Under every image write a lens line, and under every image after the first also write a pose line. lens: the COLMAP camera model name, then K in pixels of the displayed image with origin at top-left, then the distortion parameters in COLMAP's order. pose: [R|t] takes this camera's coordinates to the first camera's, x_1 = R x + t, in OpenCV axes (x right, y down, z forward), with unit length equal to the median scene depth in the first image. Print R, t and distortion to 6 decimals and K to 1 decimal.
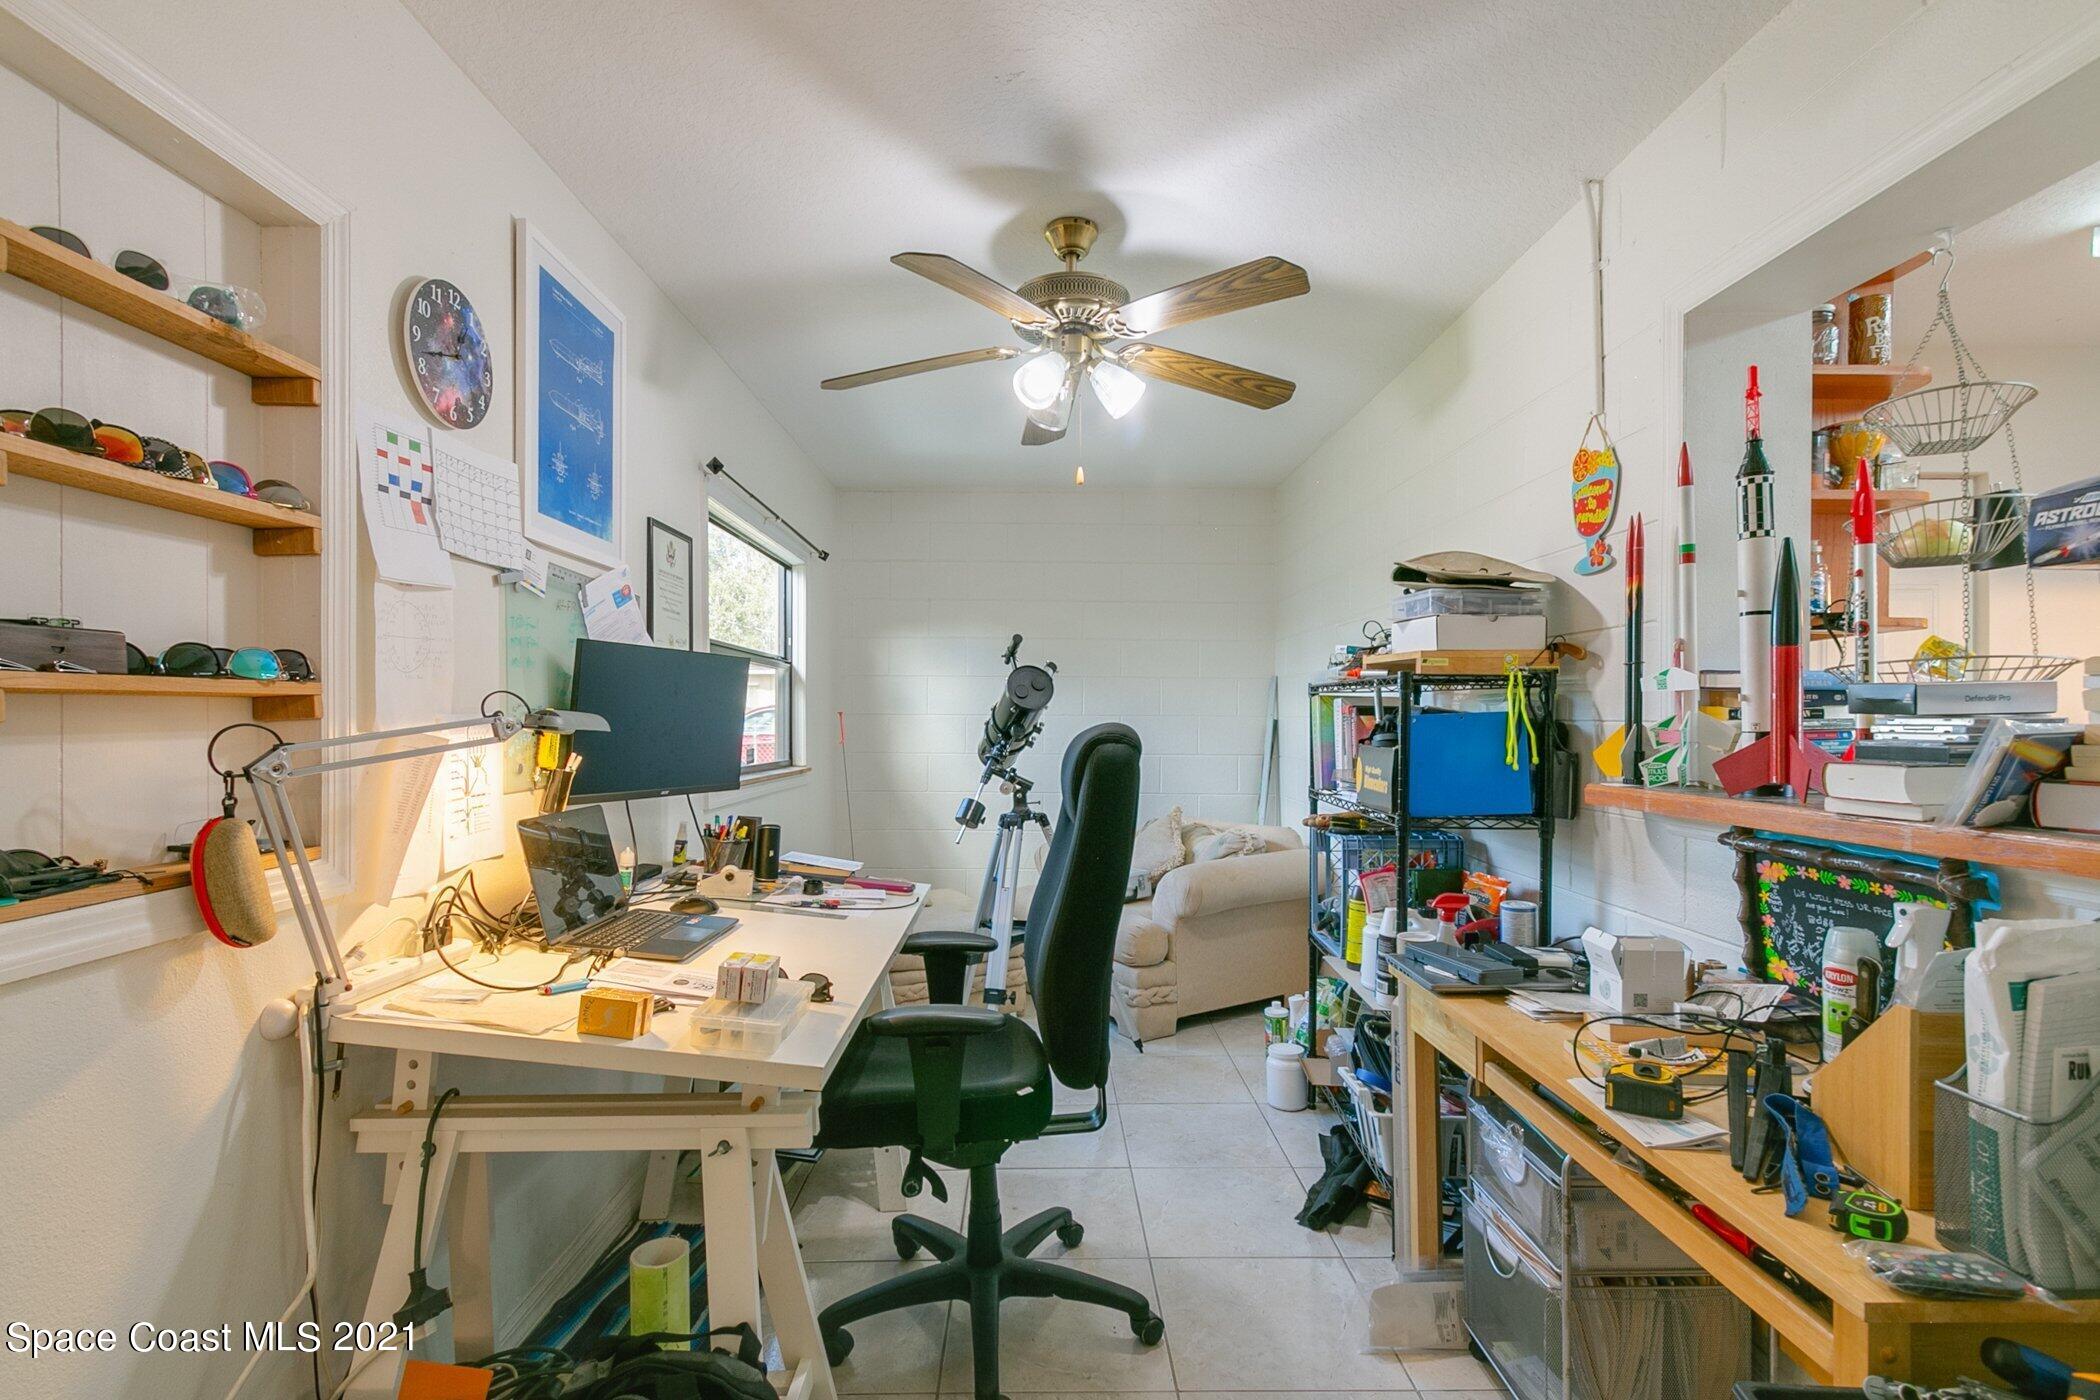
lens RADIAL K [[974.0, 0, 1048.4], [0, 974.0, 705.2], [0, 0, 1]] dist [0.008491, -0.002795]
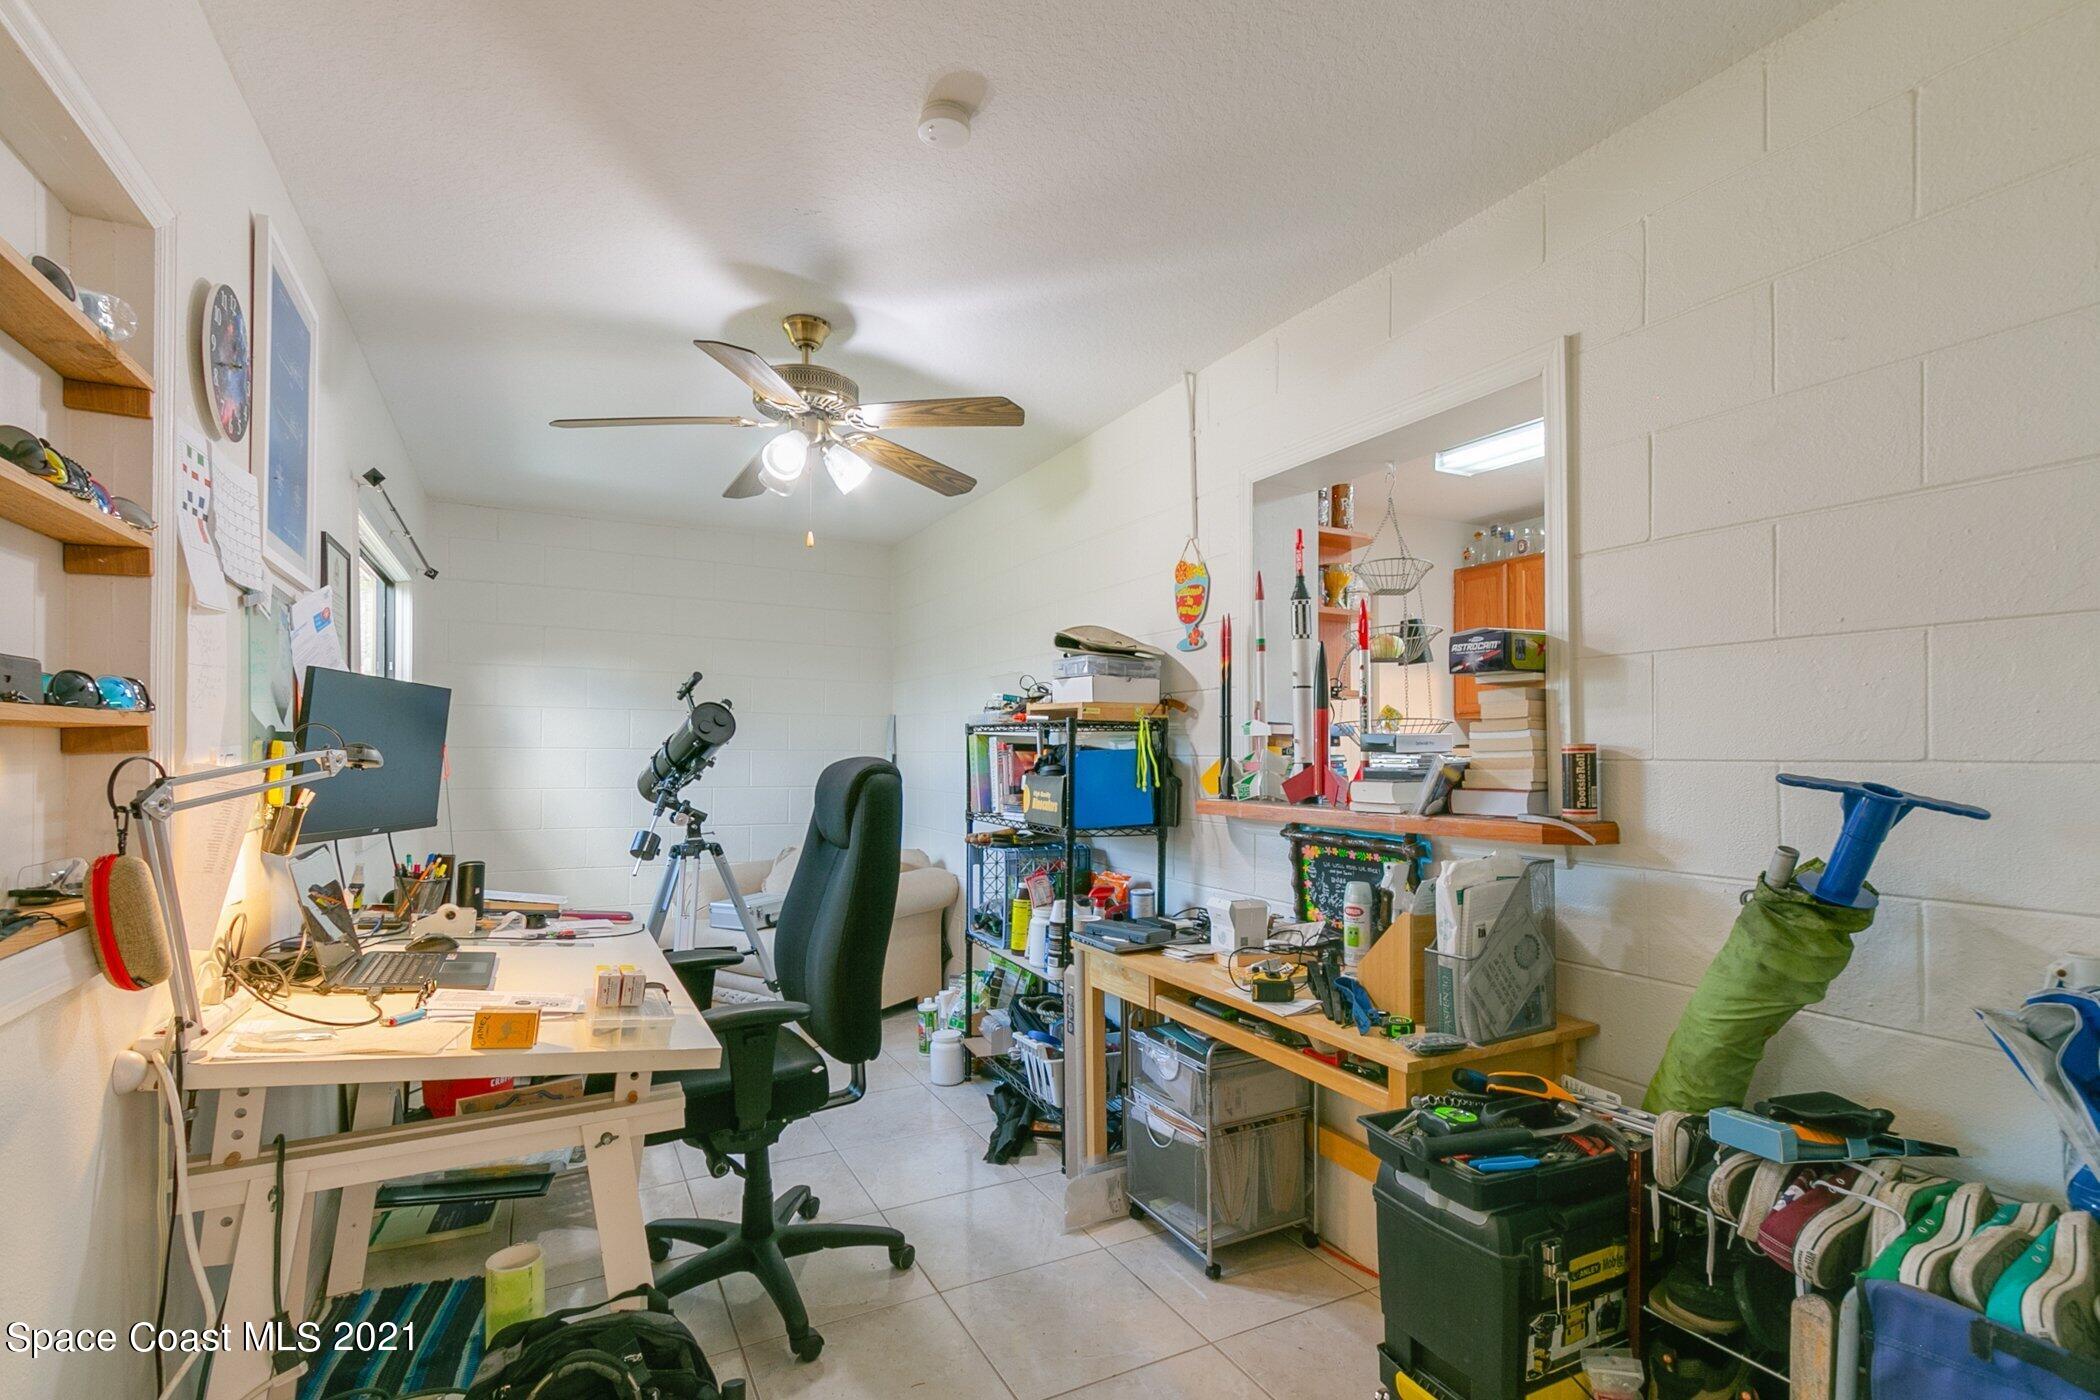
lens RADIAL K [[974.0, 0, 1044.7], [0, 974.0, 716.2], [0, 0, 1]] dist [0.008491, -0.002795]
pose [[0.889219, 0.019982, 0.457046, -0.308456], [-0.009177, 0.999624, -0.025849, -0.002807], [-0.457390, 0.018792, 0.889068, -0.171210]]
